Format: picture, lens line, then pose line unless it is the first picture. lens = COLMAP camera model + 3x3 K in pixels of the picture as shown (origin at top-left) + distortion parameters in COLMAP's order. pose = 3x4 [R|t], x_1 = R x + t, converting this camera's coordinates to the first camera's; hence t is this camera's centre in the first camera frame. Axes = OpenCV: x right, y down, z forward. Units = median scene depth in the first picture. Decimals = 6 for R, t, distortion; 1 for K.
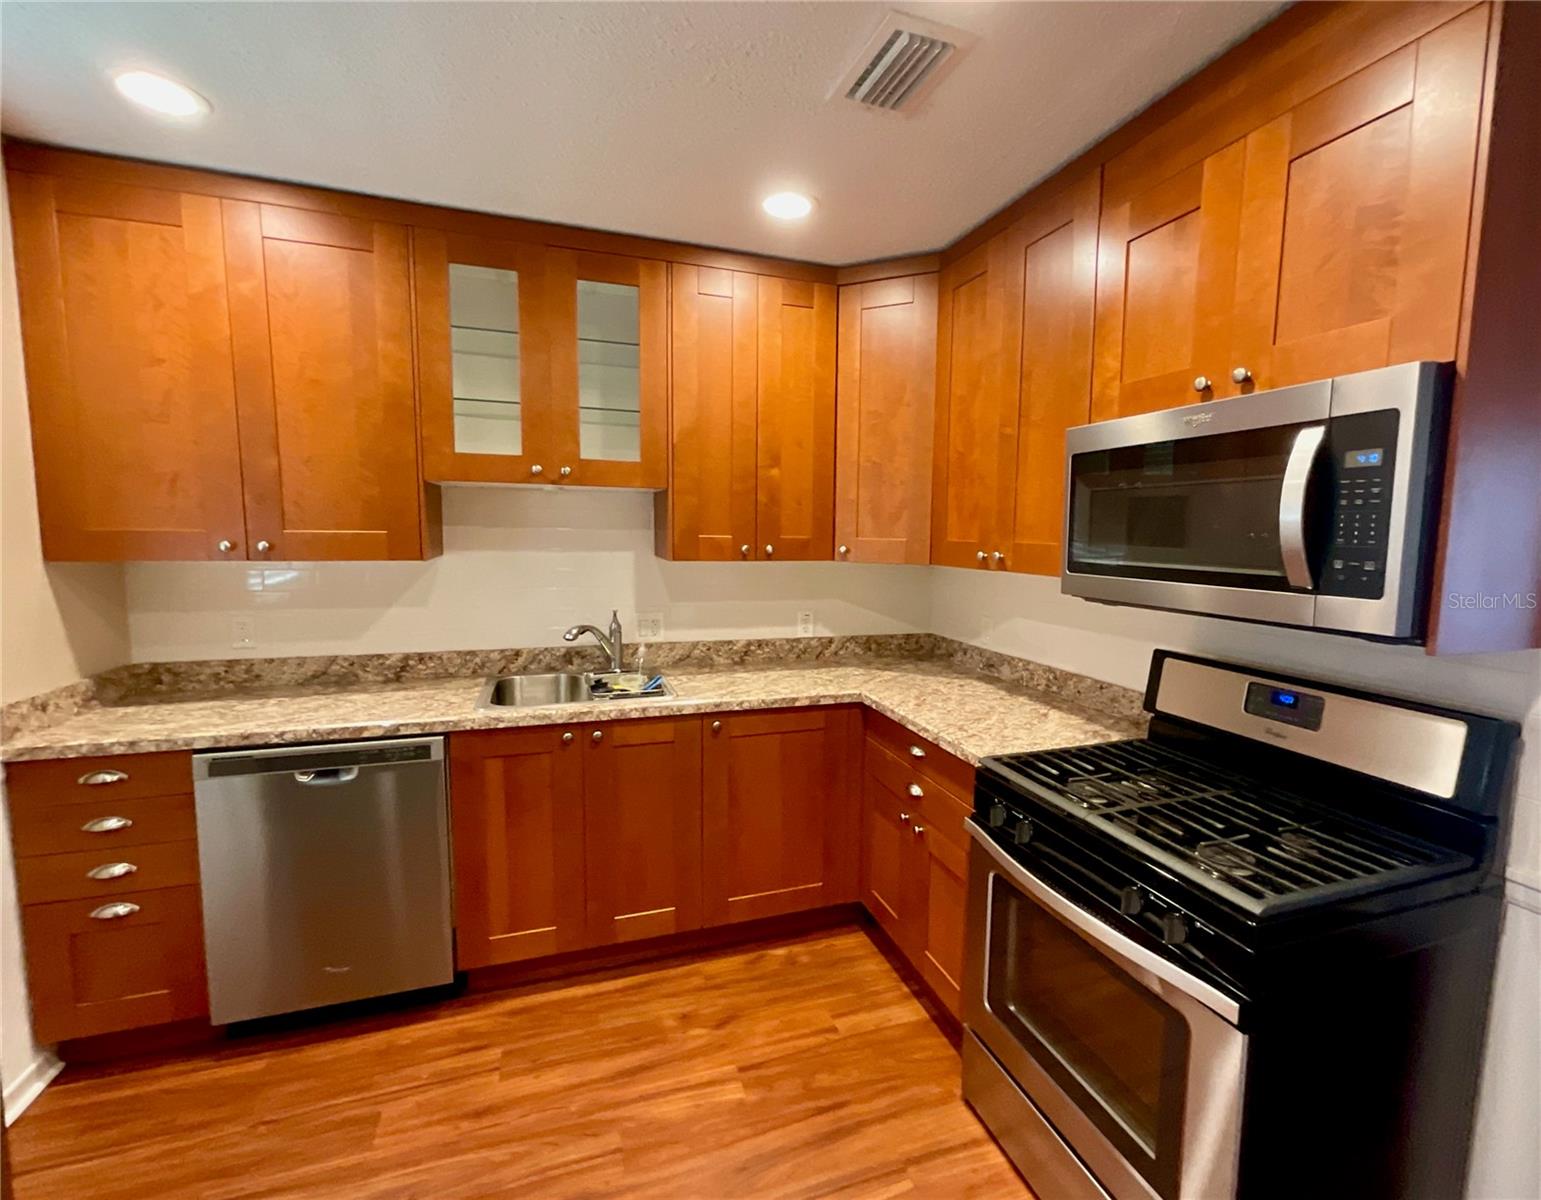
lens RADIAL K [[672.8, 0, 770.5], [0, 672.8, 597.0], [0, 0, 1]] dist [-0.000964, 0.000078]
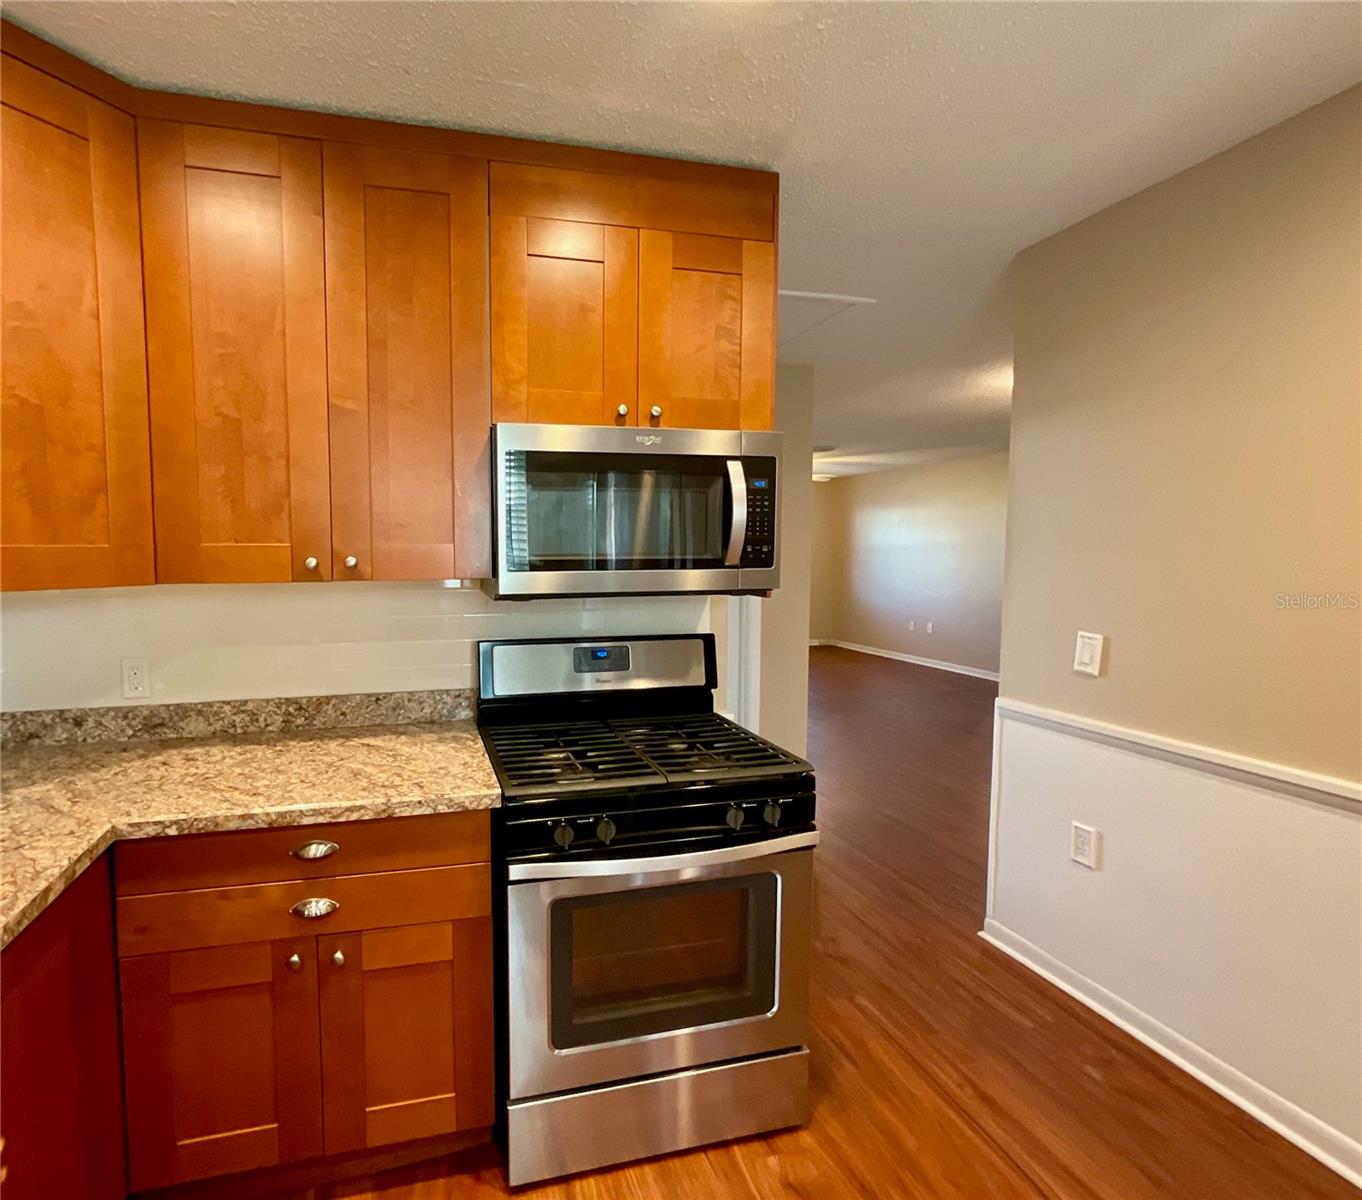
lens RADIAL K [[630.1, 0, 679.2], [0, 630.1, 588.5], [0, 0, 1]] dist [-0.000461, -0.000241]
pose [[0.099654, -0.086156, 0.991285, -0.366906], [0.105036, 0.991589, 0.075623, -0.046360], [-0.989463, 0.096585, 0.107866, 0.554329]]
